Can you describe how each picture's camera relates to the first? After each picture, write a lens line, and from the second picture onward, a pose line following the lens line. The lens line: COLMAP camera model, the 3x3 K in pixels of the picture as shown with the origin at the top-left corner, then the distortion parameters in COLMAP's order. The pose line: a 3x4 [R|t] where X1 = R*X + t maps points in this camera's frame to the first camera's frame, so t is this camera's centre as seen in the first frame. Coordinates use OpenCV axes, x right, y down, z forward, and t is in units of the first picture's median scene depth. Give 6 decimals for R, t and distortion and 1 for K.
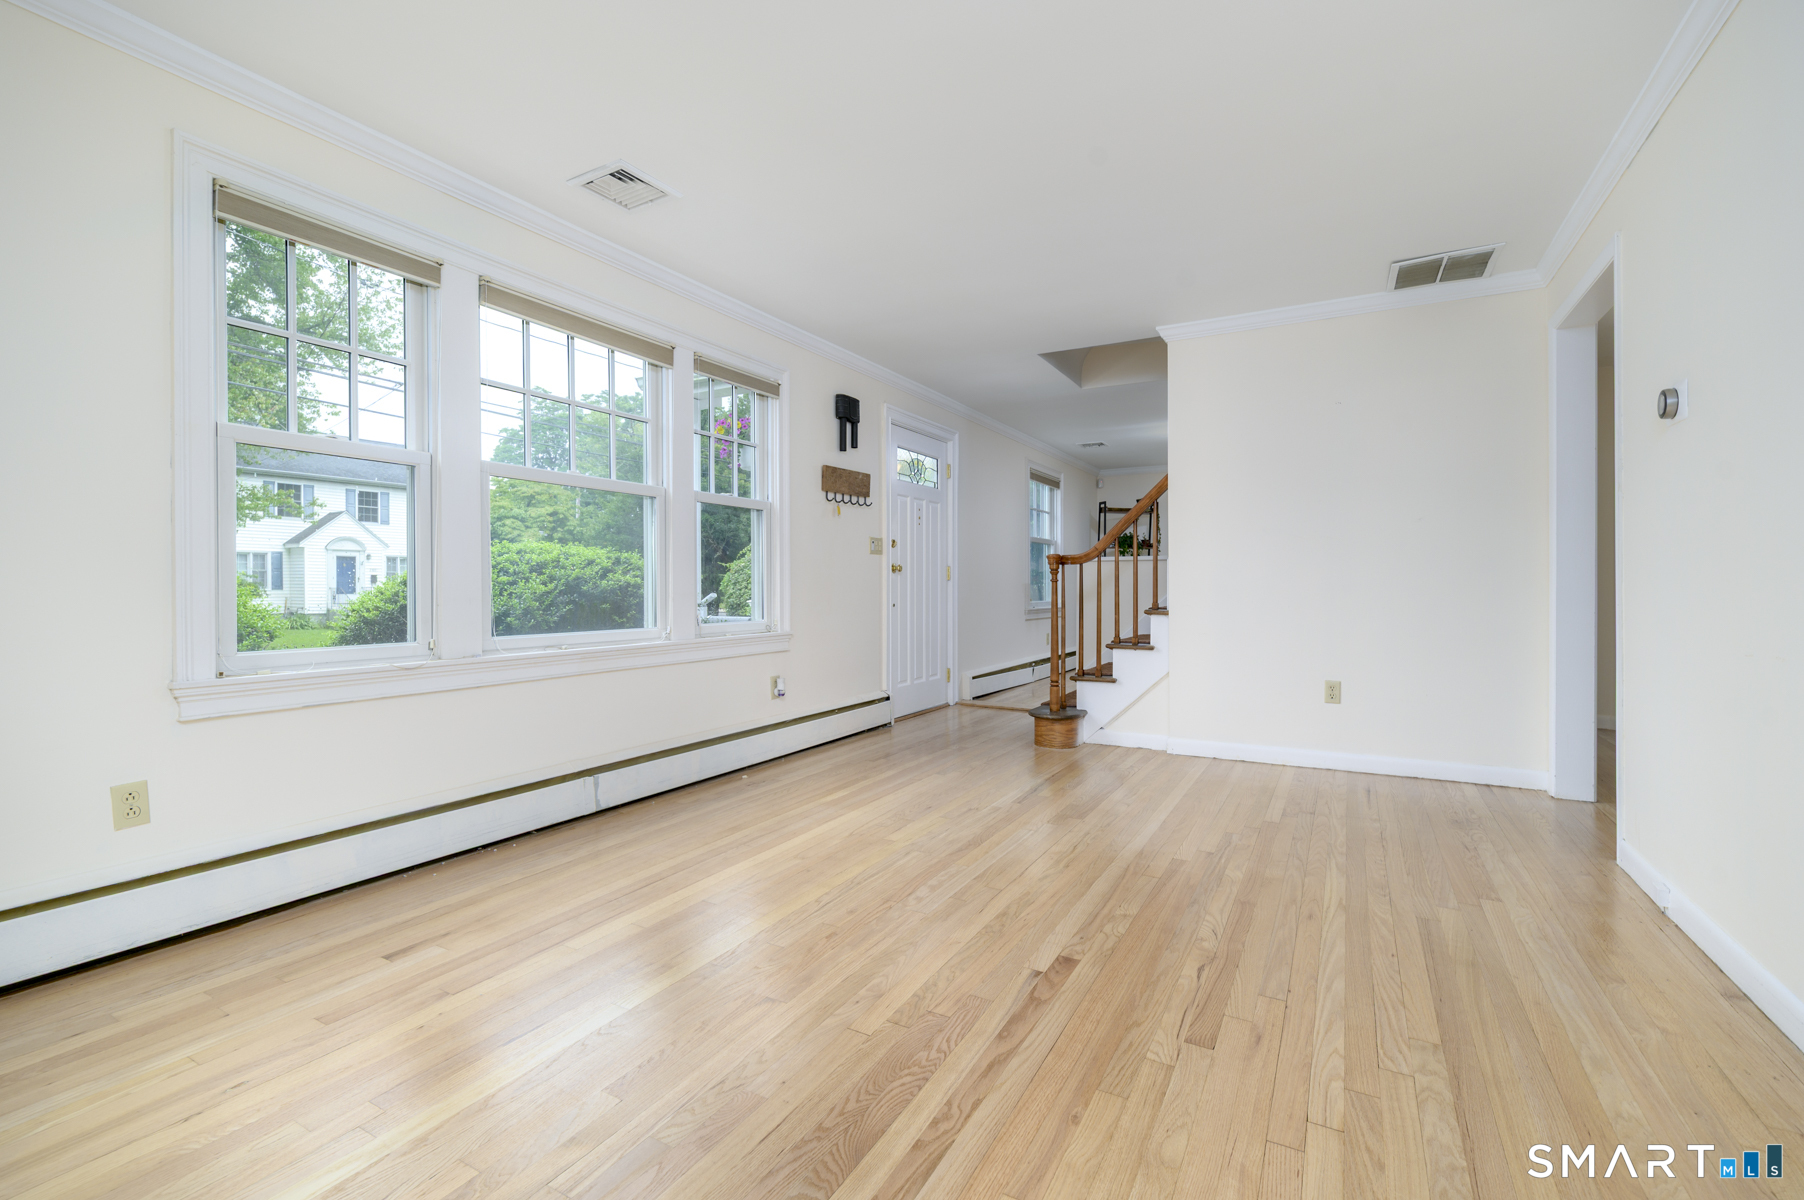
lens RADIAL K [[788.5, 0, 889.9], [0, 788.5, 600.8], [0, 0, 1]] dist [-0.002536, -0.002266]
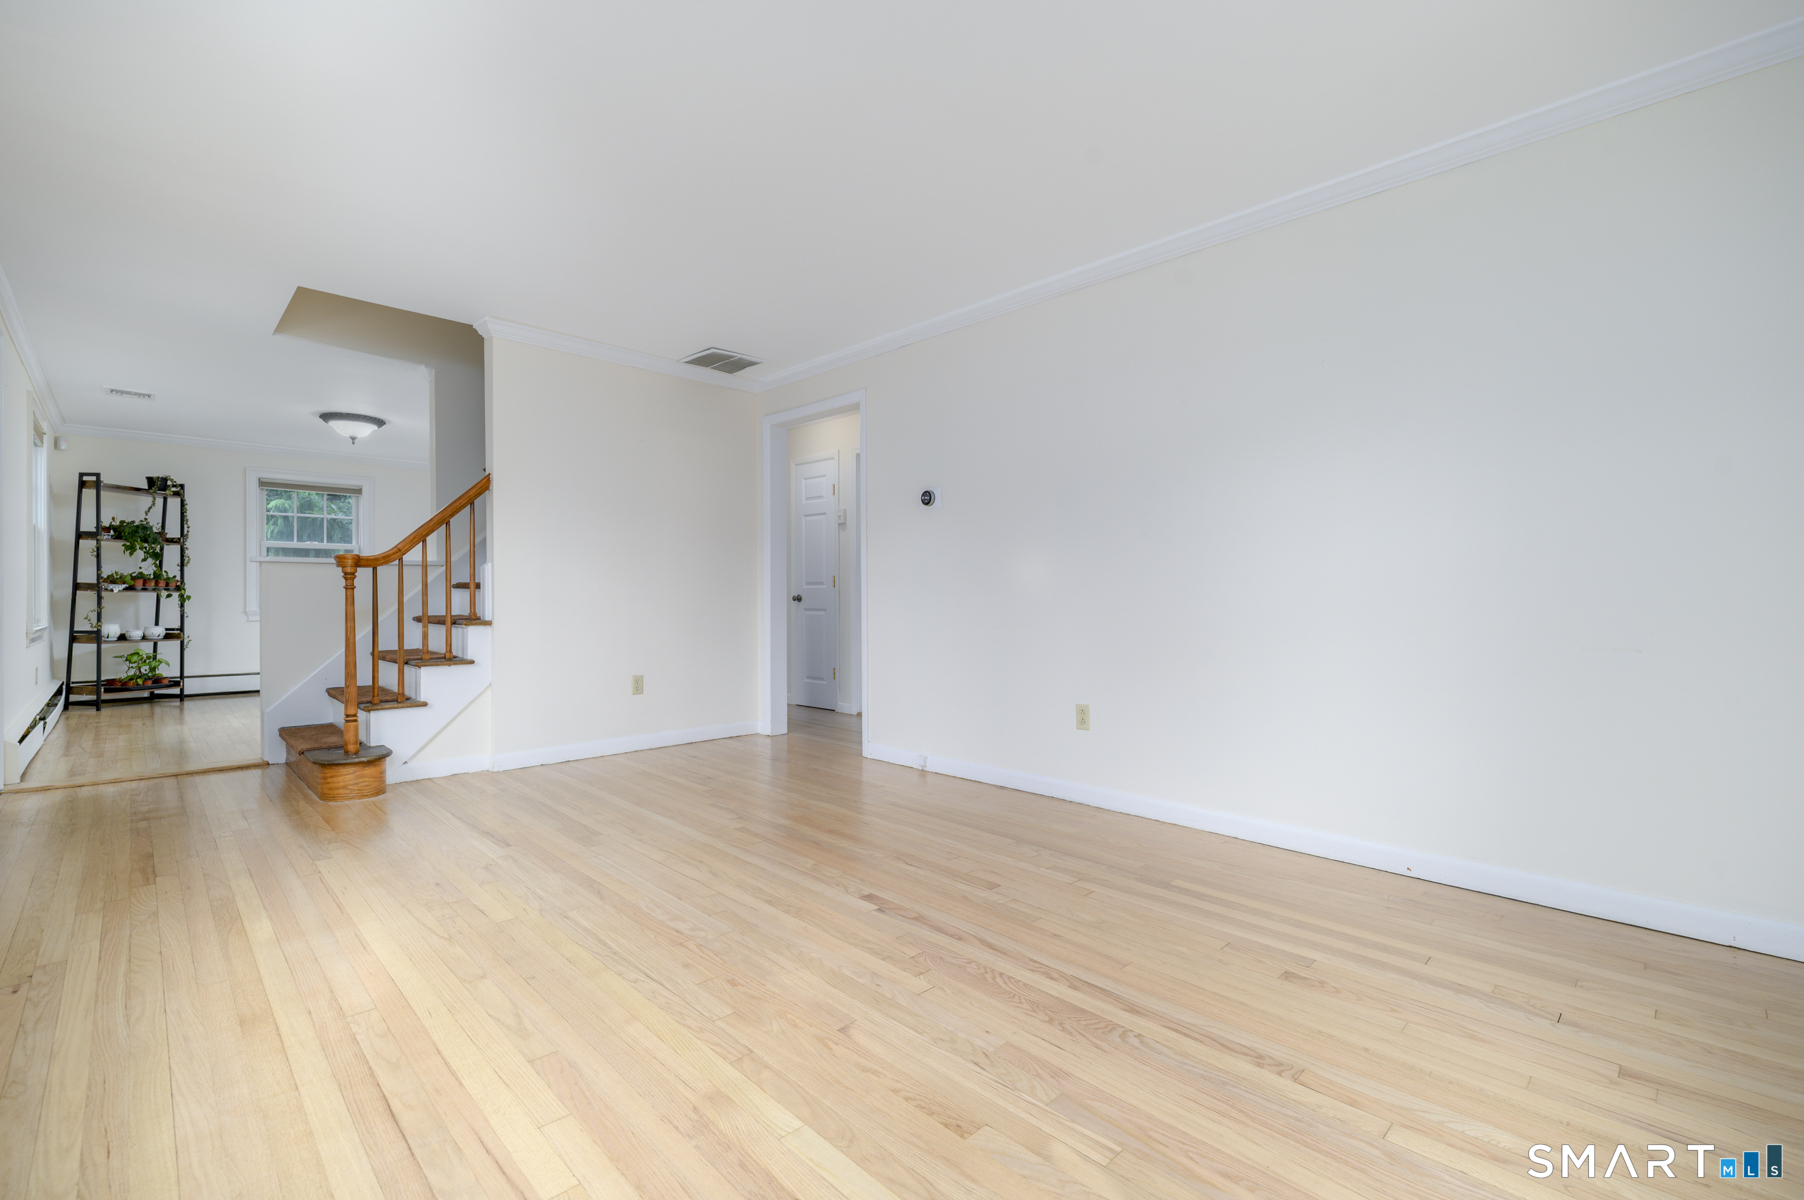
lens RADIAL K [[788.5, 0, 904.3], [0, 788.5, 593.6], [0, 0, 1]] dist [-0.002536, -0.002266]
pose [[0.271695, 0.003722, 0.962376, -0.788976], [0.017237, 0.999813, -0.008734, -0.006341], [-0.962229, 0.018962, 0.271580, 0.498420]]
